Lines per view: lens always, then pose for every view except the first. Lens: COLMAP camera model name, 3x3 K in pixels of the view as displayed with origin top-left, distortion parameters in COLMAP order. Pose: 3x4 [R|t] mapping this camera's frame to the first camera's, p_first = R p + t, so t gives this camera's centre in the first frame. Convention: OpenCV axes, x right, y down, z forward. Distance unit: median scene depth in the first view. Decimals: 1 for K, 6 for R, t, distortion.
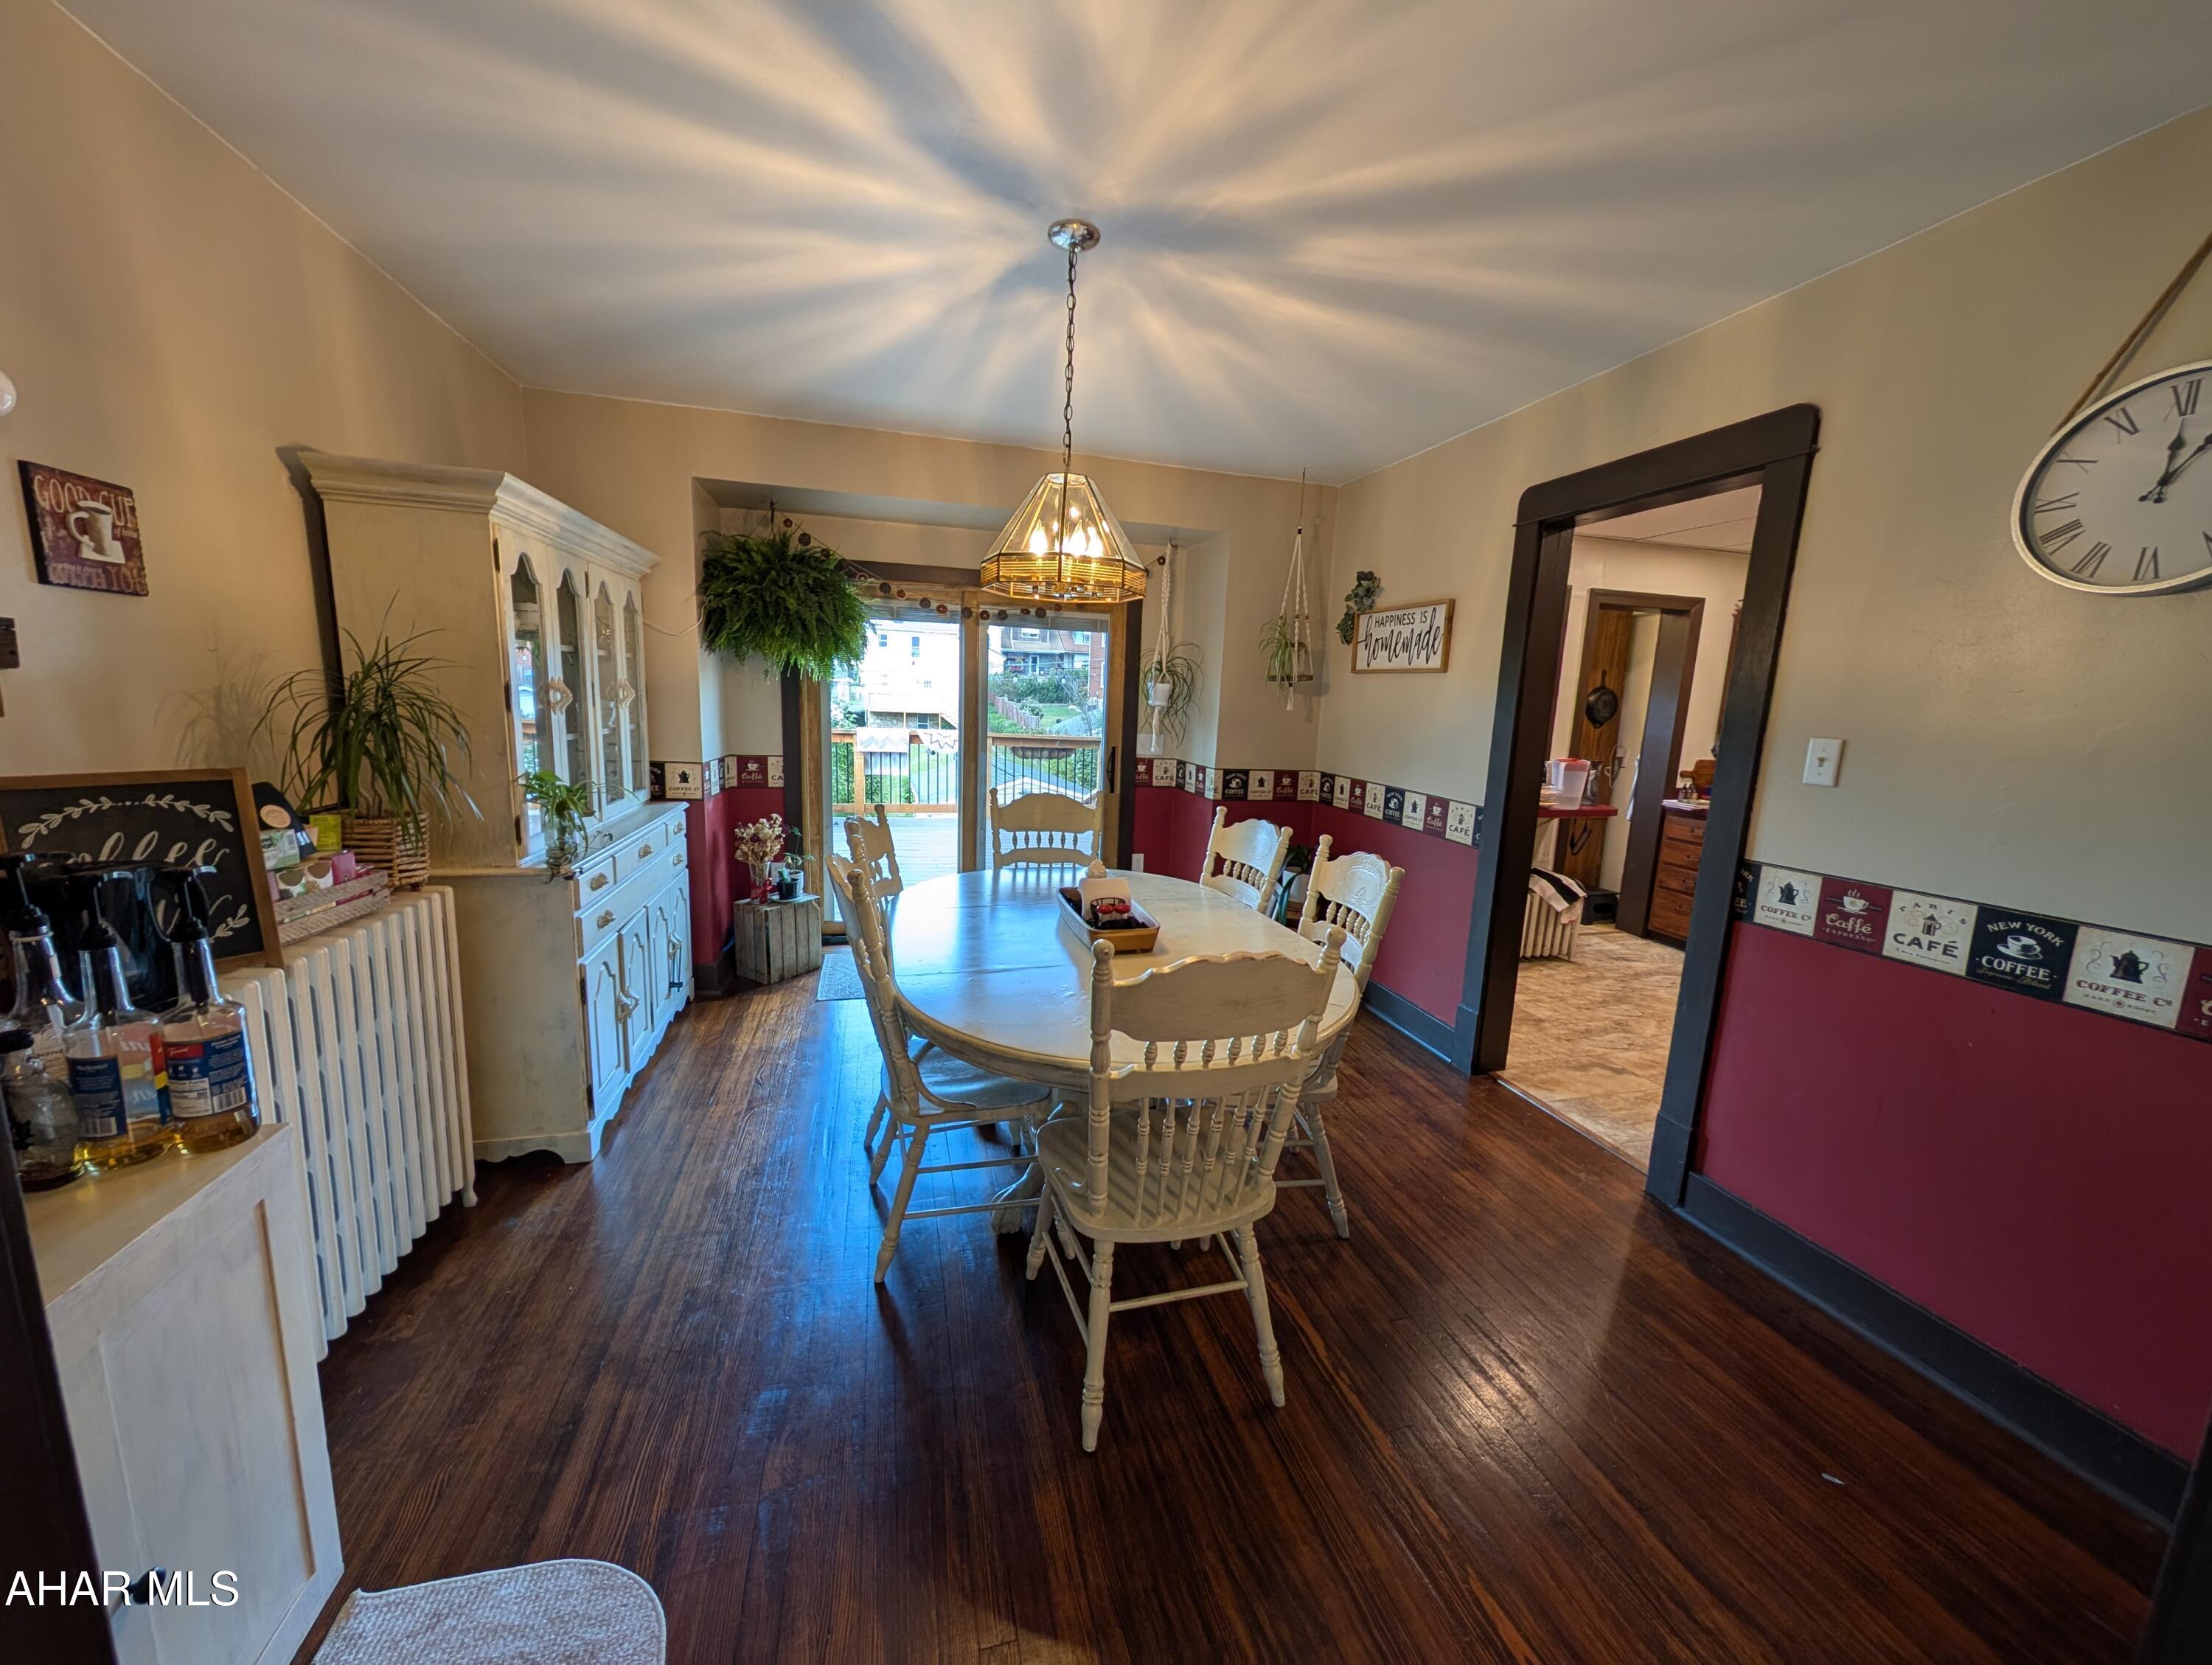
lens RADIAL K [[803.3, 0, 1113.8], [0, 803.3, 827.7], [0, 0, 1]] dist [-0.001138, 0.000258]
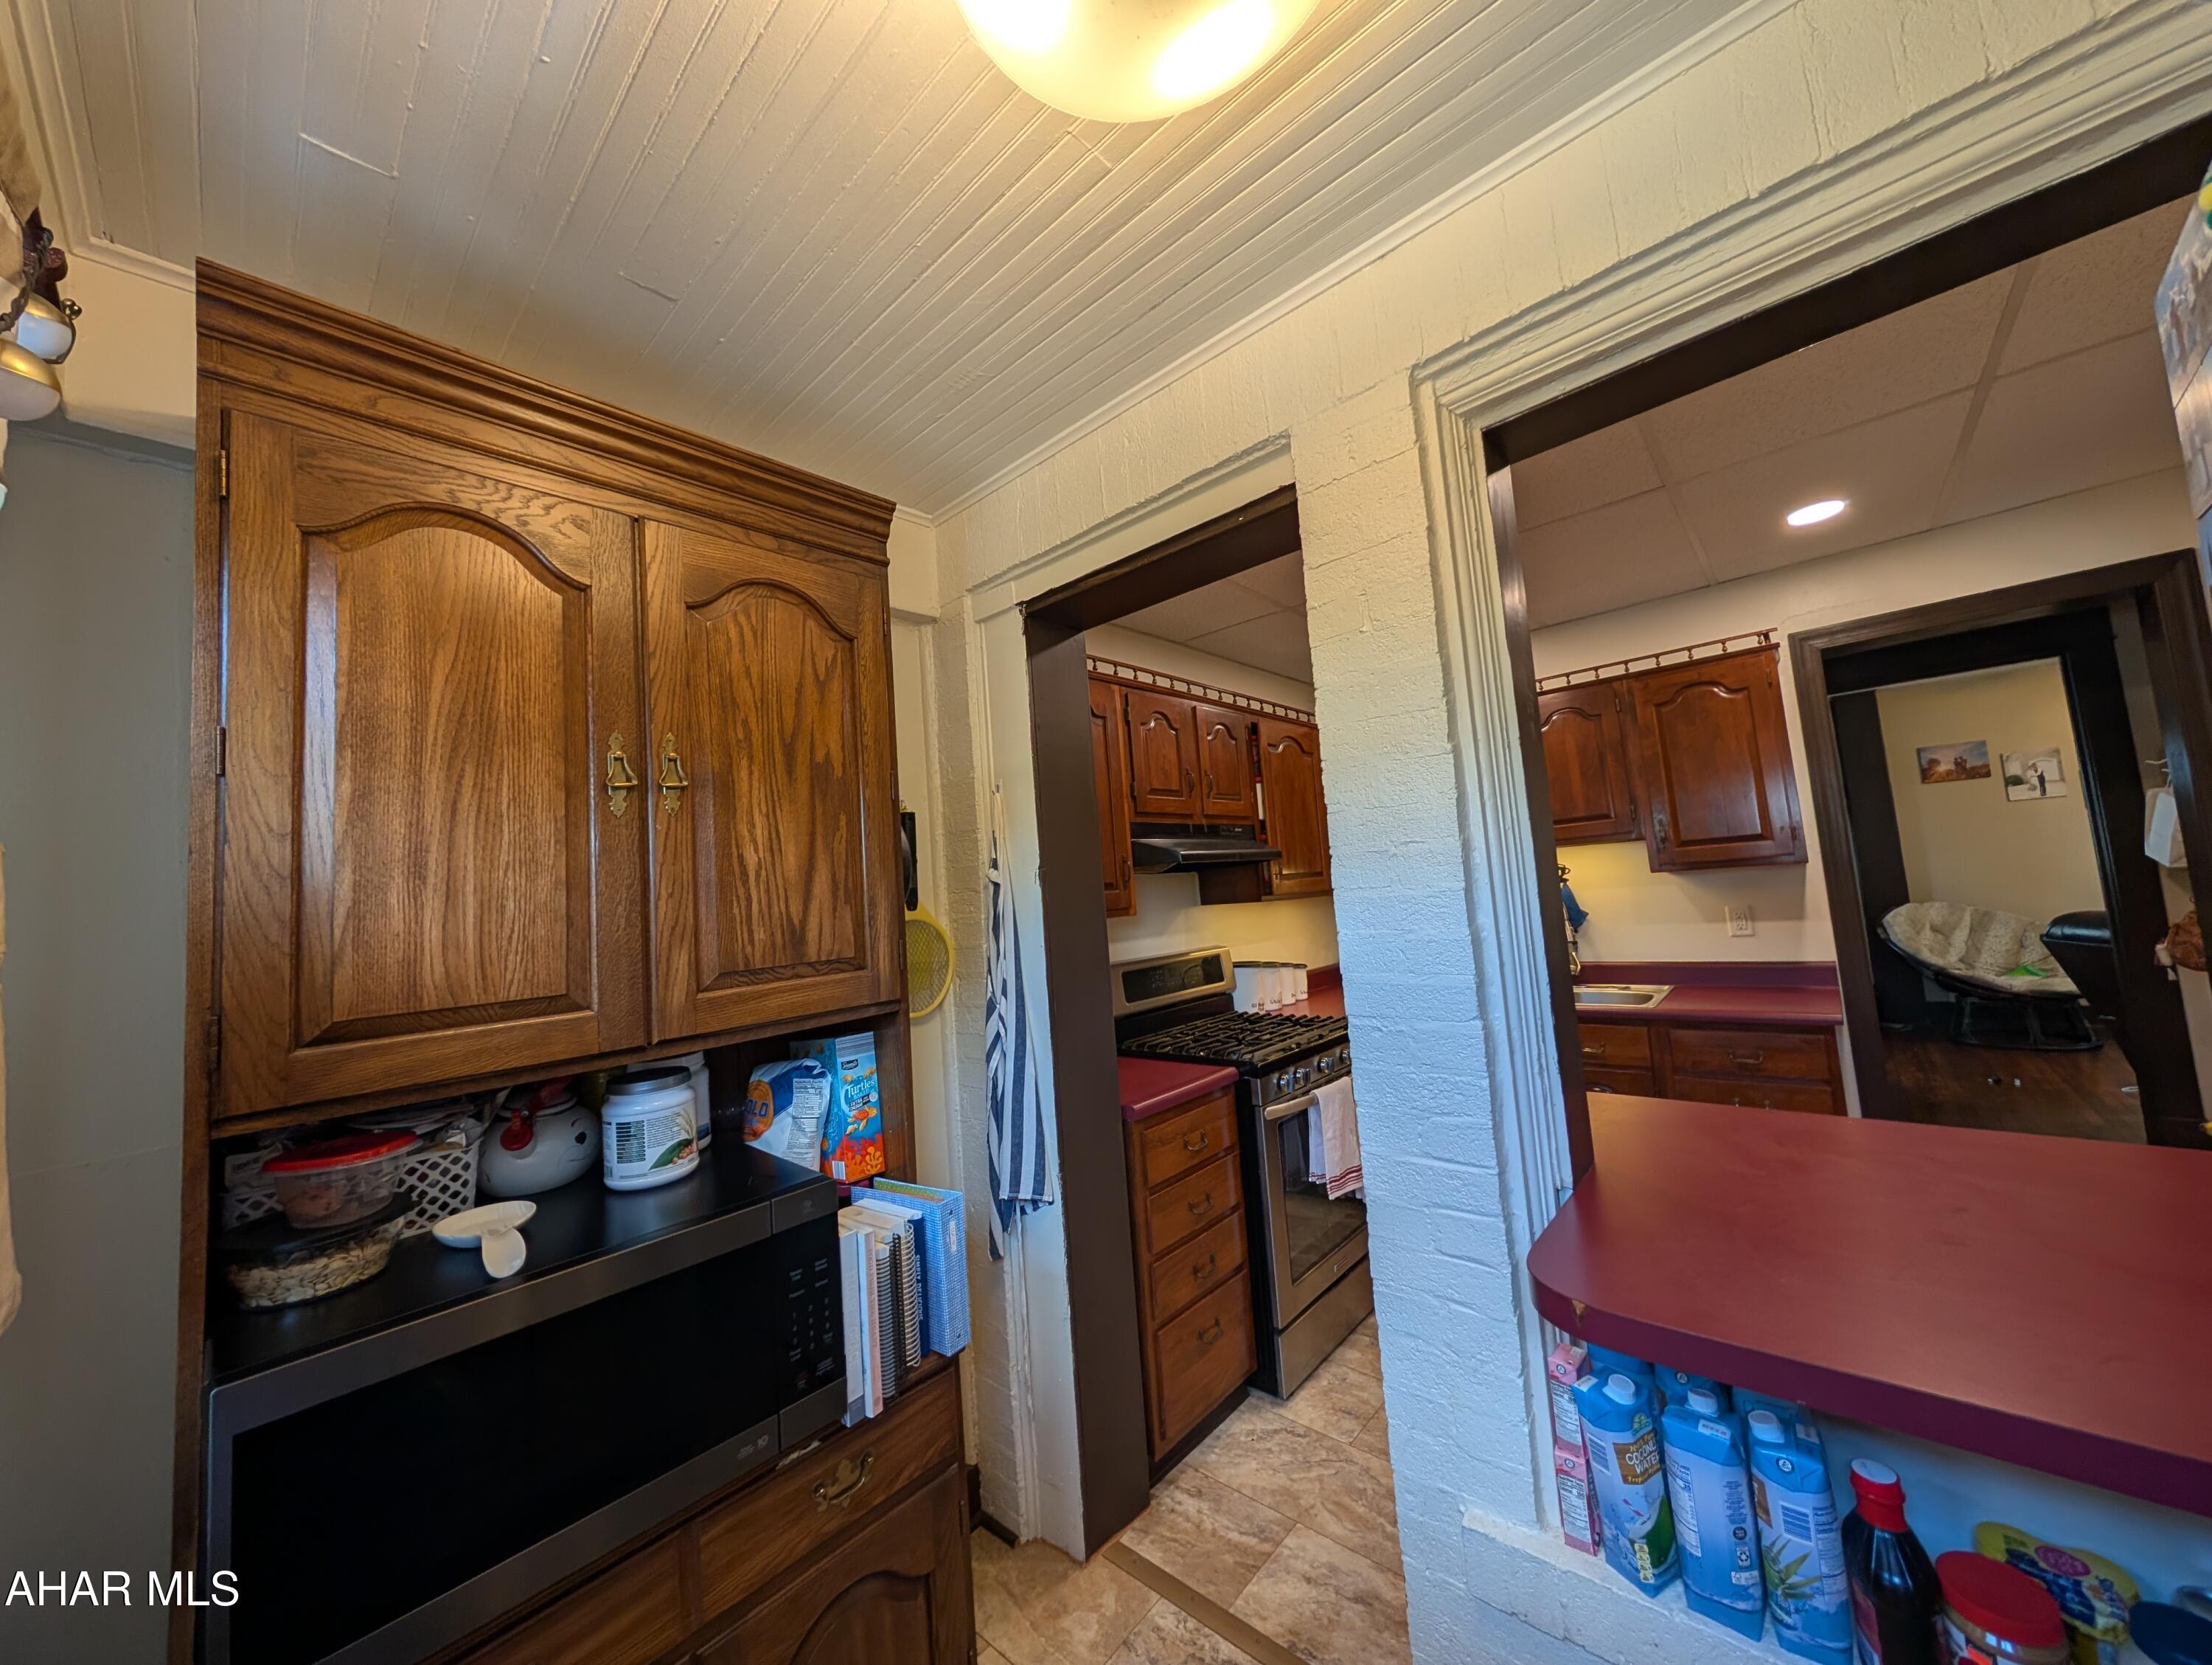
lens RADIAL K [[803.3, 0, 1118.9], [0, 803.3, 818.7], [0, 0, 1]] dist [-0.001138, 0.000258]
pose [[-0.541430, 0.077619, 0.837155, 0.368918], [0.185754, 0.982166, 0.029072, -0.184042], [-0.819969, 0.171245, -0.546192, 1.229364]]
